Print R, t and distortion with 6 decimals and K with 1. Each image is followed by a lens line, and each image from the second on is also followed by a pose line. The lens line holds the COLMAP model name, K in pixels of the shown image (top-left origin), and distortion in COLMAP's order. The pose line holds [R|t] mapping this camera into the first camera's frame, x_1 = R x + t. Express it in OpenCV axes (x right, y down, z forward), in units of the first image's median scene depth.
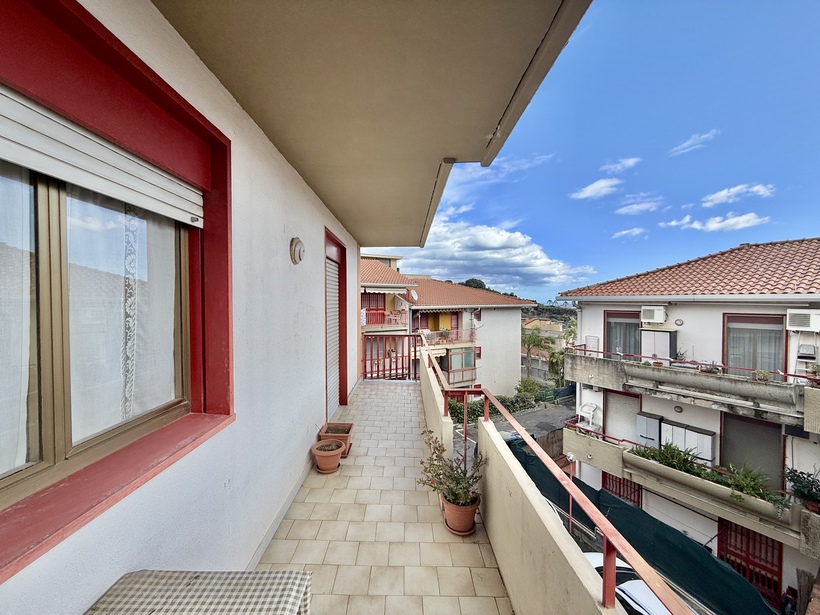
lens RADIAL K [[326.9, 0, 409.1], [0, 326.9, 307.3], [0, 0, 1]] dist [-0.000841, 0.000333]
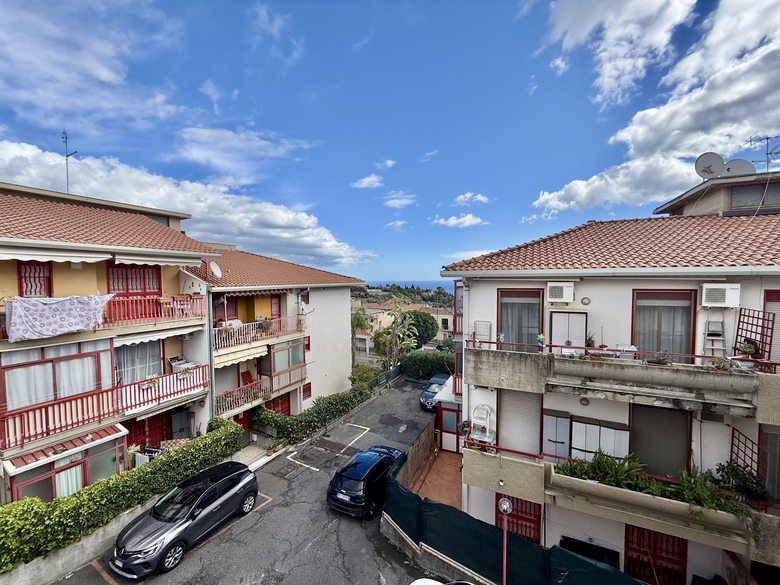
lens RADIAL K [[311.0, 0, 389.1], [0, 311.0, 292.3], [0, 0, 1]] dist [-0.000841, 0.000333]
pose [[0.849572, -0.026492, 0.526808, -0.031774], [0.016877, 0.999592, 0.023052, -0.003244], [-0.527203, -0.010693, 0.849672, 0.521923]]
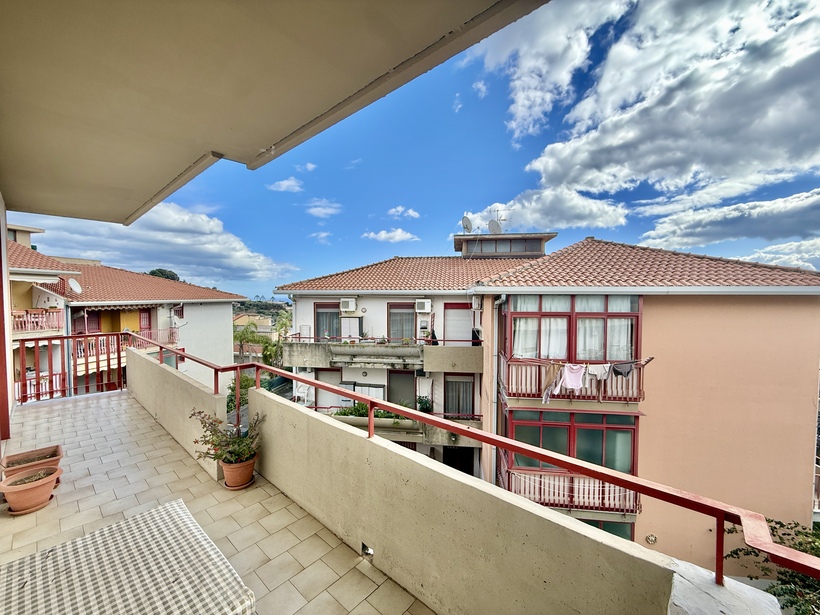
lens RADIAL K [[326.9, 0, 409.1], [0, 326.9, 307.3], [0, 0, 1]] dist [-0.000841, 0.000333]
pose [[0.665688, -0.025828, 0.745783, -0.056129], [0.014817, 0.999661, 0.021395, 0.007136], [-0.746083, -0.003192, 0.665845, -0.040686]]
